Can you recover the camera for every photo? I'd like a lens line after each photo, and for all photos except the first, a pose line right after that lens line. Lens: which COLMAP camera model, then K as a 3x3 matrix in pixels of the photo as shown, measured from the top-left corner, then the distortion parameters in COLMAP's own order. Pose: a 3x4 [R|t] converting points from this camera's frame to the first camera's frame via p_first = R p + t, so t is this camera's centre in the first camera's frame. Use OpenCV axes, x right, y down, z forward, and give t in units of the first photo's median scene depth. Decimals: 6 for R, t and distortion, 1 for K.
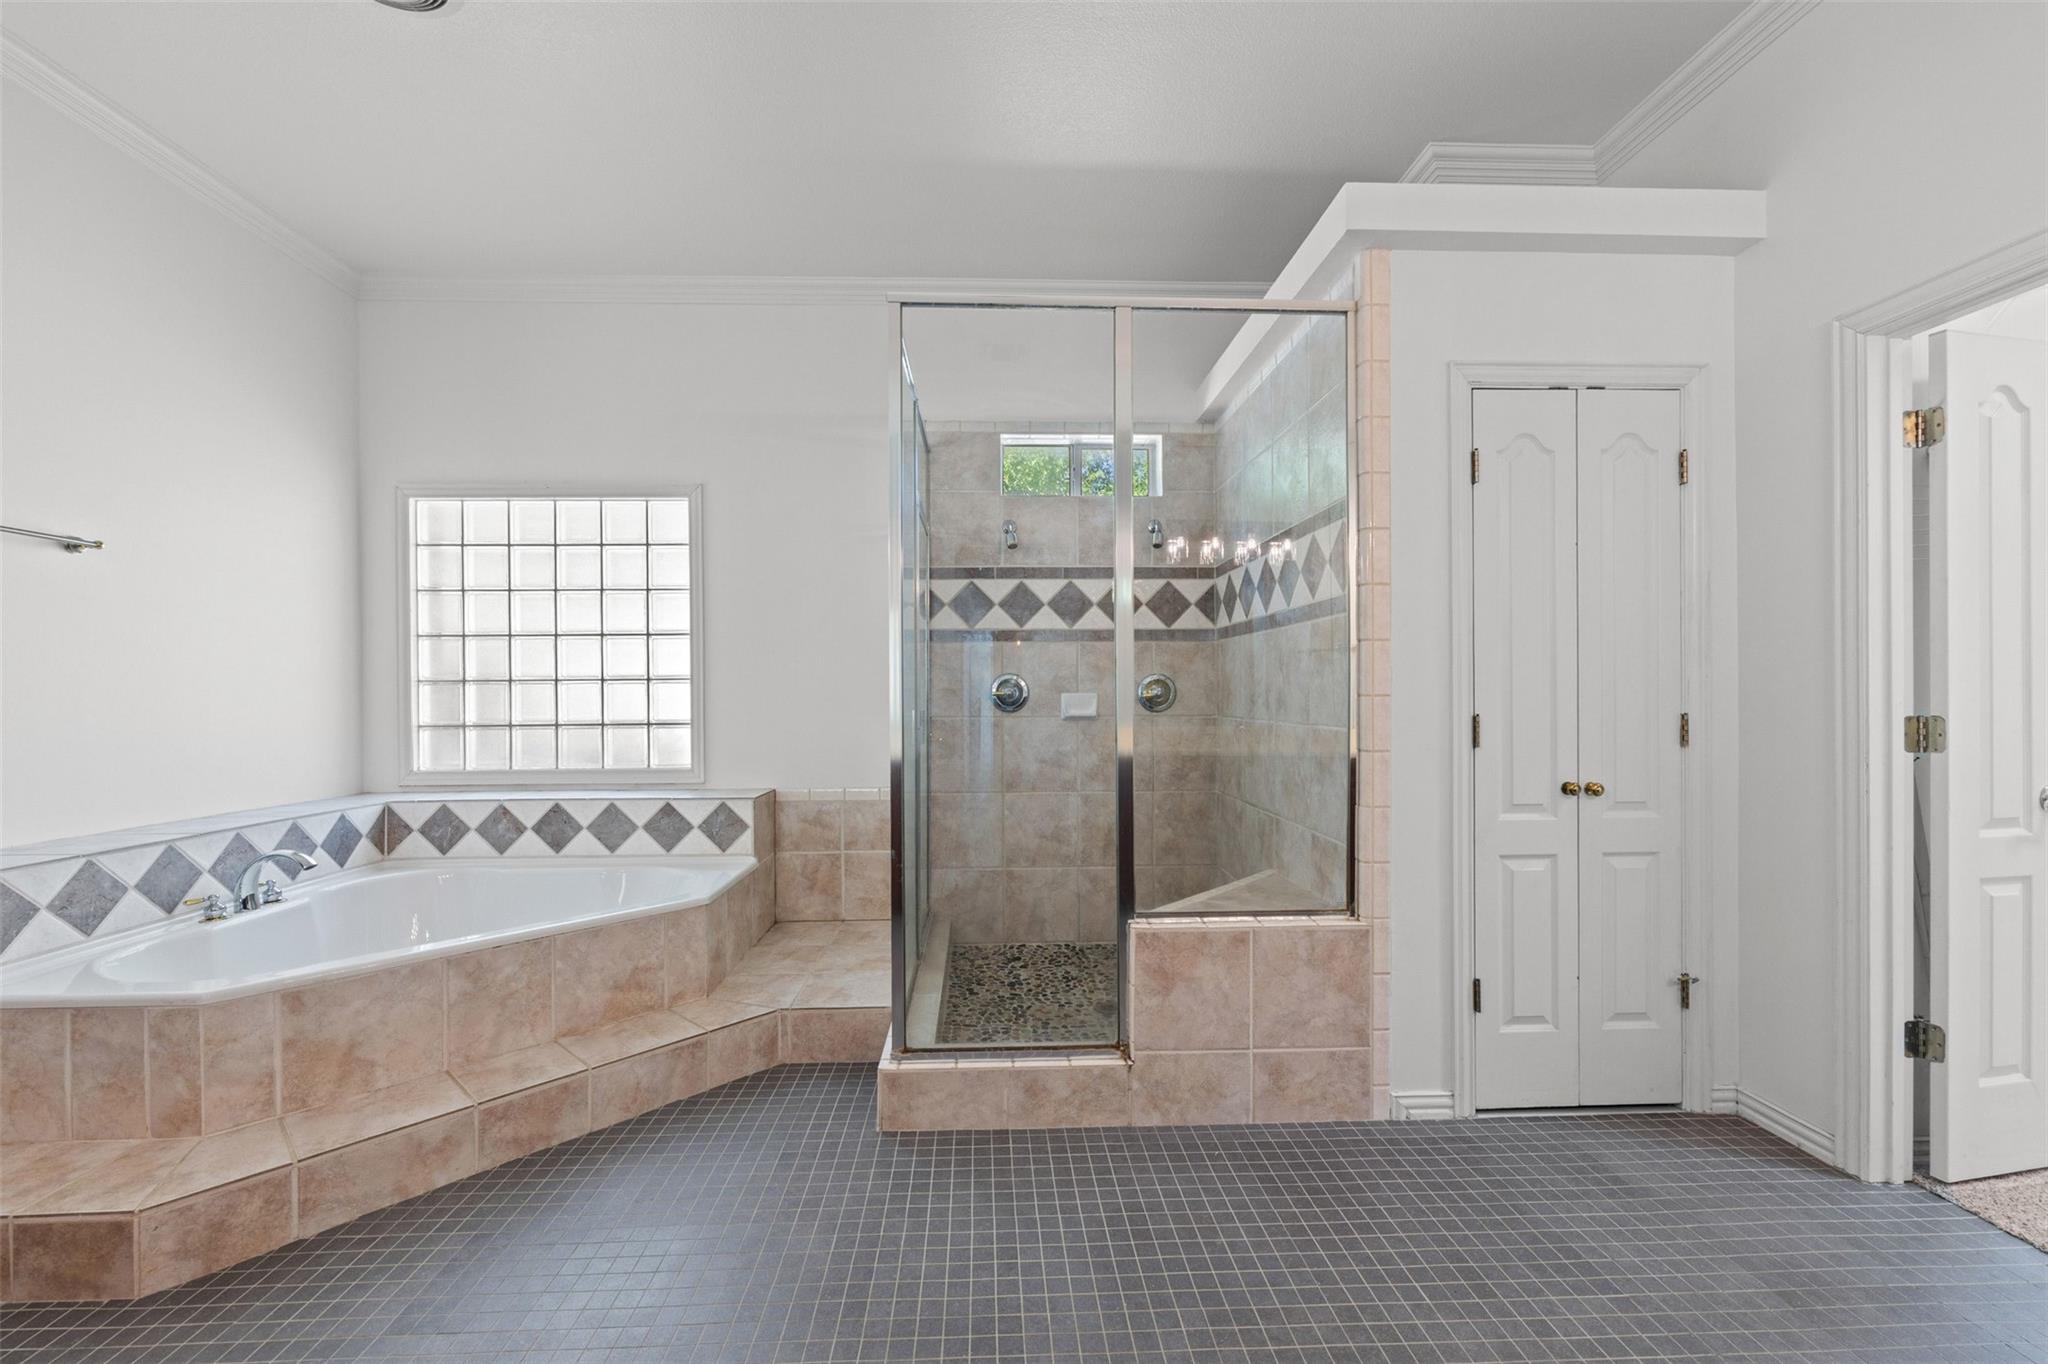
lens RADIAL K [[835.5, 0, 1021.6], [0, 835.5, 687.9], [0, 0, 1]] dist [-0.002567, 0.001600]
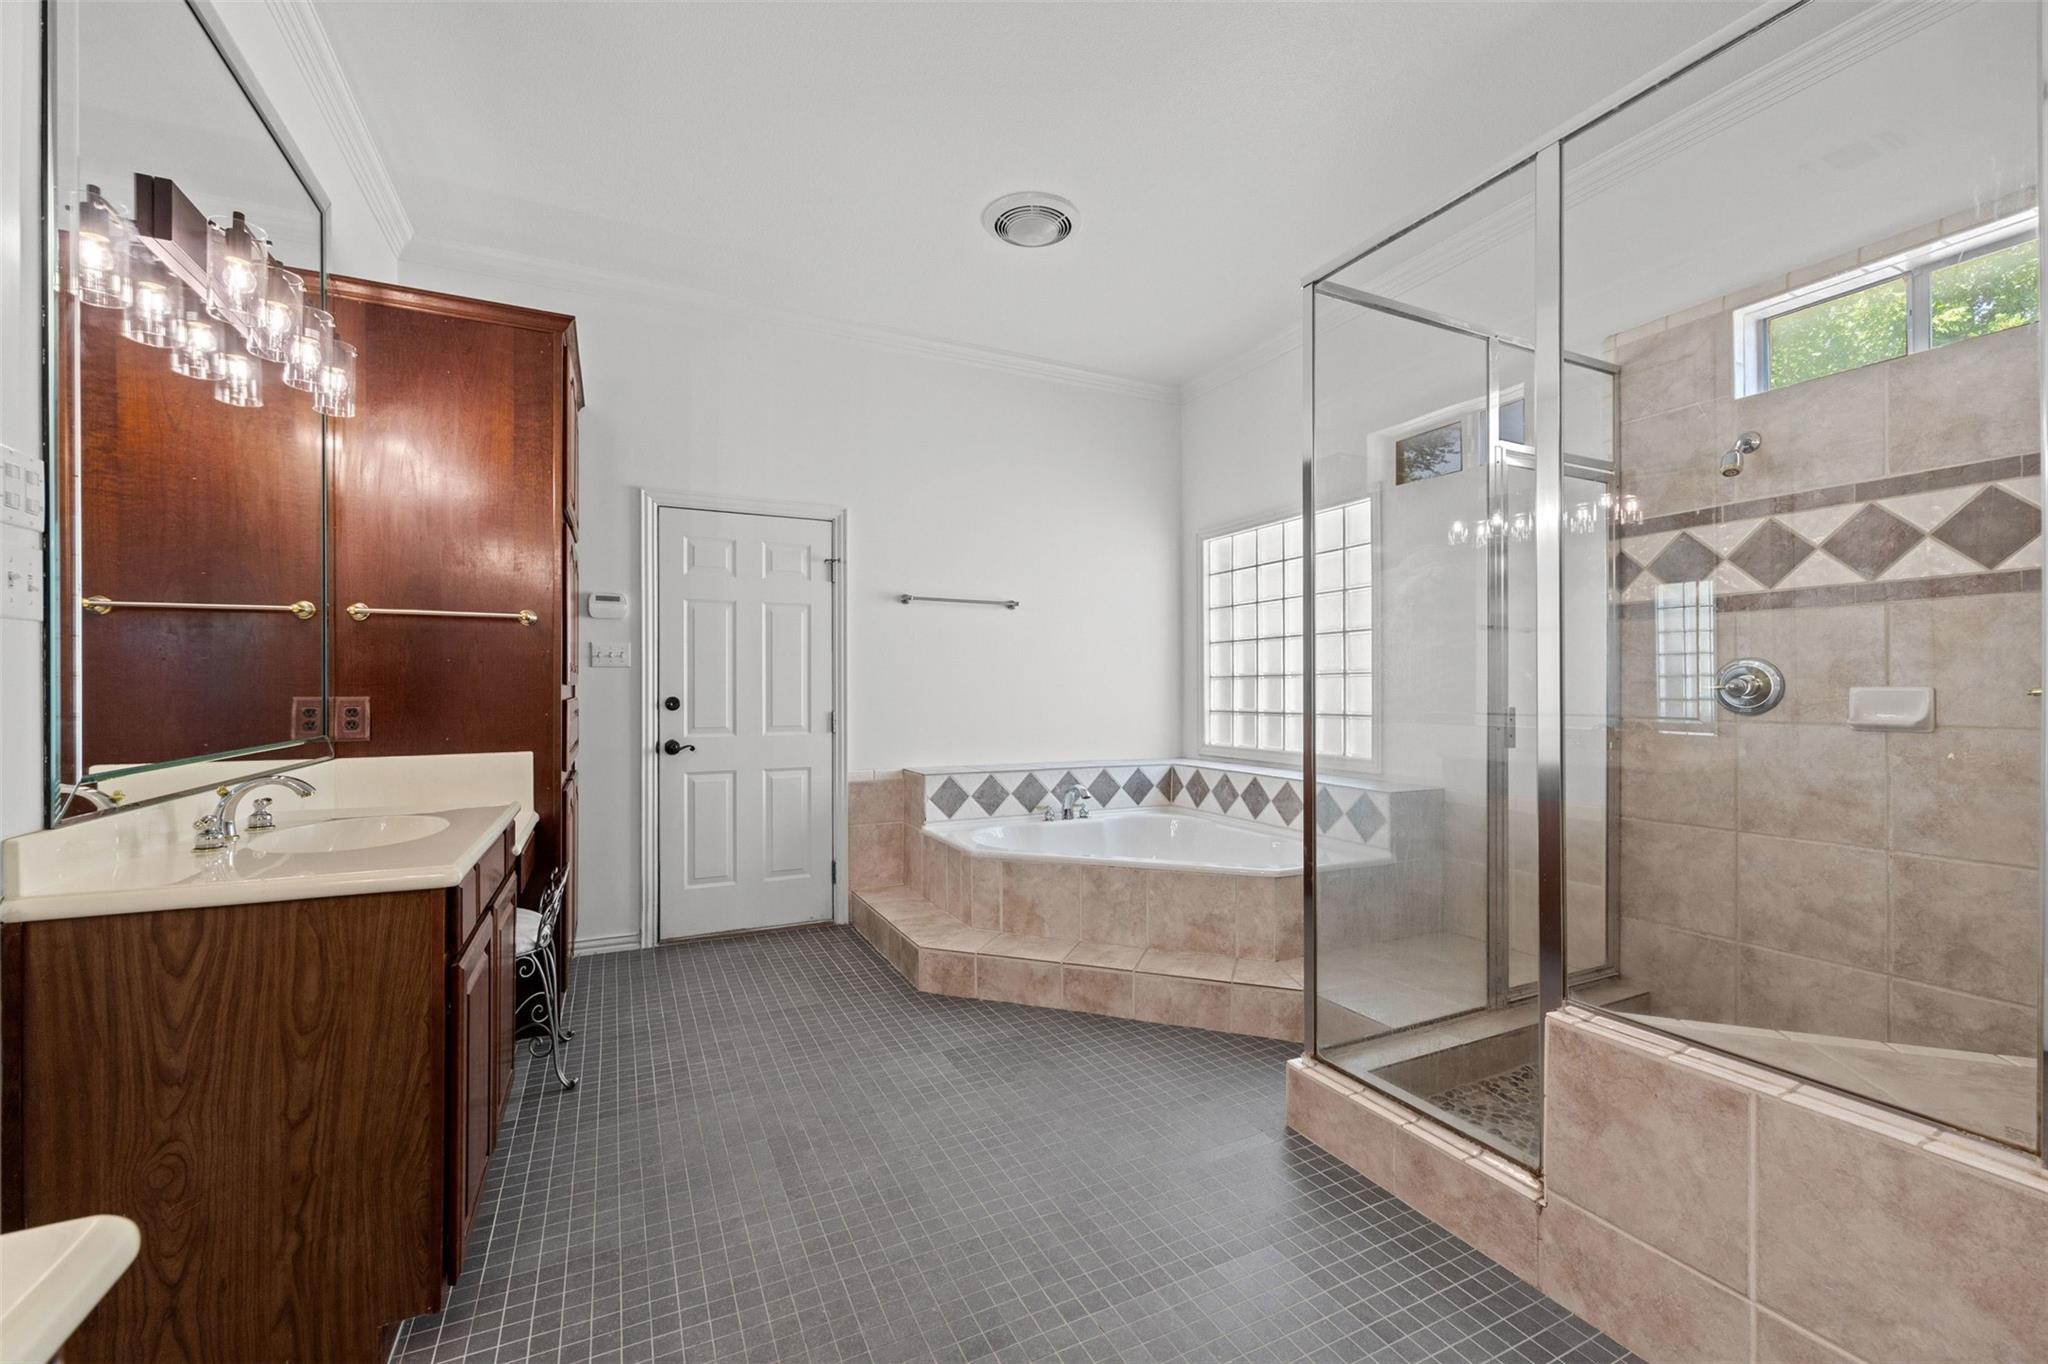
lens RADIAL K [[835.5, 0, 1027.5], [0, 835.5, 687.9], [0, 0, 1]] dist [-0.002567, 0.001600]
pose [[0.404526, 0.002362, -0.914524, 0.518654], [0.002365, 0.999991, 0.003629, 0.004615], [0.914524, -0.003630, 0.404516, 0.266791]]
